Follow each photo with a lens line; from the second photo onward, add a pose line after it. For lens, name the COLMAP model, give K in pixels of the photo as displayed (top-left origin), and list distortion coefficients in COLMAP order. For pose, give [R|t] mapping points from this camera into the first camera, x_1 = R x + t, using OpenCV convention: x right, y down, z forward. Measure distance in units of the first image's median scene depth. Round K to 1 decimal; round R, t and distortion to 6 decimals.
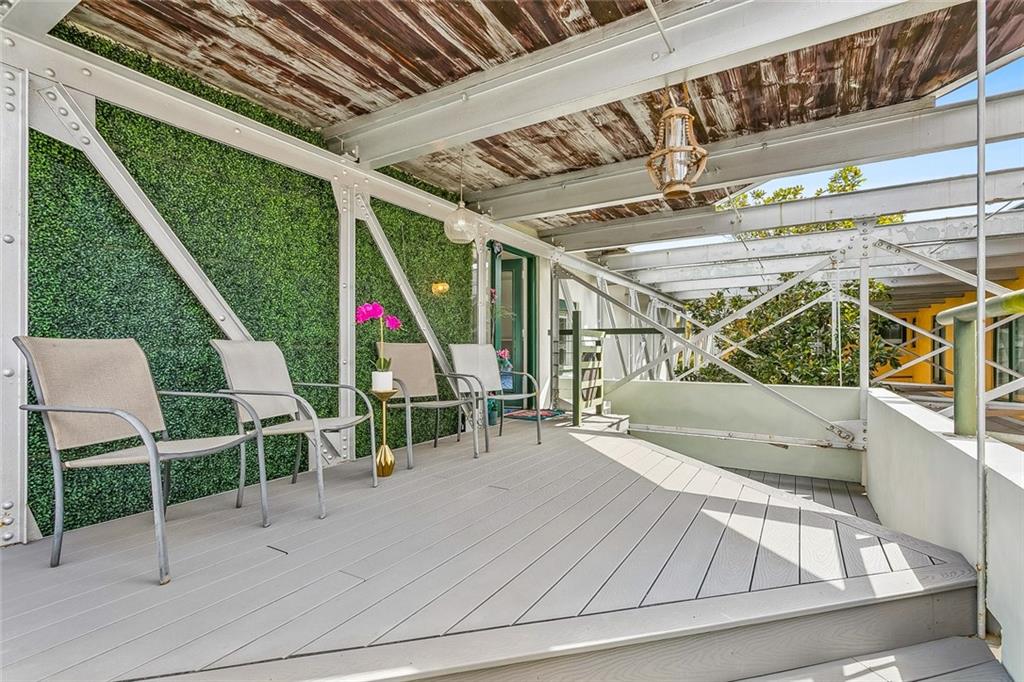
lens RADIAL K [[487.0, 0, 514.1], [0, 487.0, 347.6], [0, 0, 1]] dist [-0.002578, 0.000501]
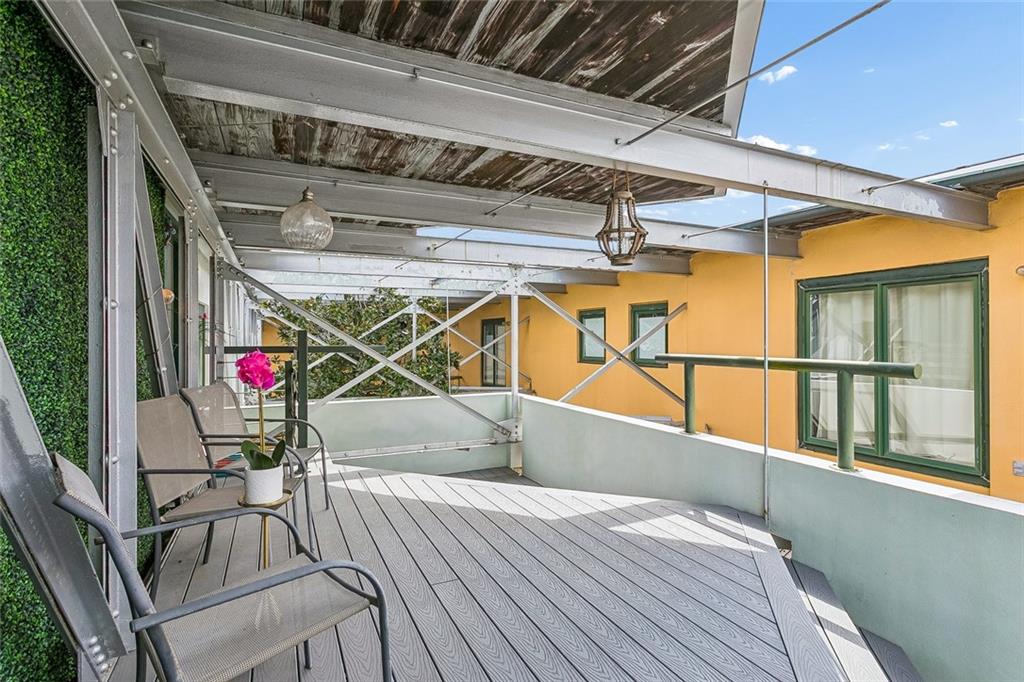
lens RADIAL K [[487.0, 0, 512.3], [0, 487.0, 338.7], [0, 0, 1]] dist [-0.002578, 0.000501]
pose [[0.553148, 0.000428, 0.833083, -0.521555], [-0.003613, 0.999992, 0.001885, -0.093932], [-0.833075, -0.004052, 0.553145, 0.382749]]
